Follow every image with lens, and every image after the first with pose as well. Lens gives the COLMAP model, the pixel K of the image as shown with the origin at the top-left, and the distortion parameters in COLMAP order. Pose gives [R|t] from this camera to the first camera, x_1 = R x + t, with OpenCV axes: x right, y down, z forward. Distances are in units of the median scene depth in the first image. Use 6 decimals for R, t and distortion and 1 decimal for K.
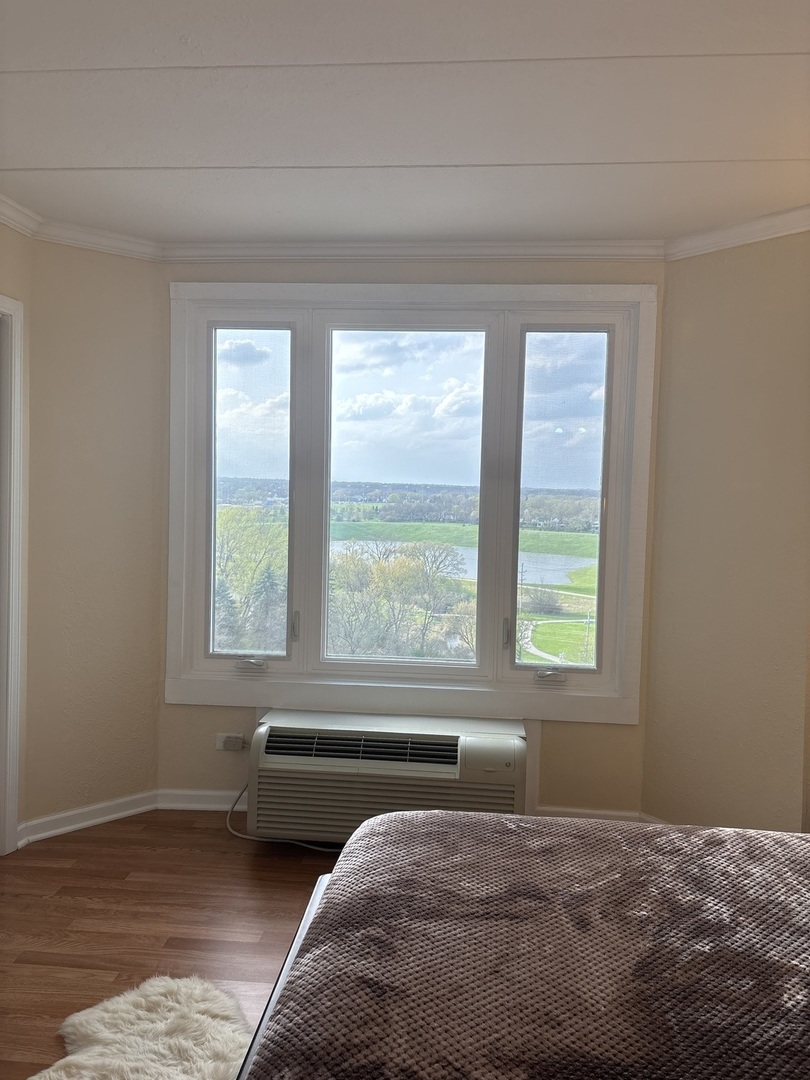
lens RADIAL K [[812.0, 0, 397.3], [0, 812.0, 539.6], [0, 0, 1]] dist [0.087916, -0.117721]
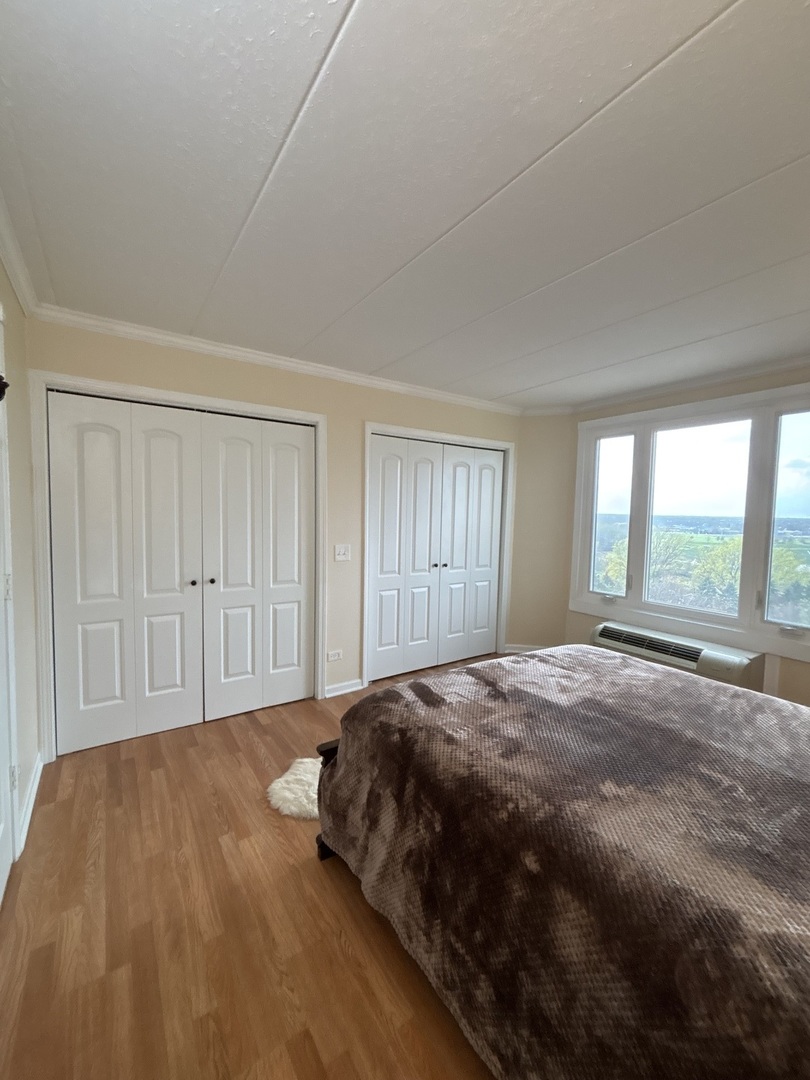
lens RADIAL K [[432.1, 0, 405.0], [0, 432.1, 540.0], [0, 0, 1]] dist [0.001419, 0.000259]
pose [[0.643494, 0.040710, -0.764368, 0.337658], [-0.058360, 0.998287, 0.004038, 0.032368], [0.763223, 0.042010, 0.644768, -0.114067]]
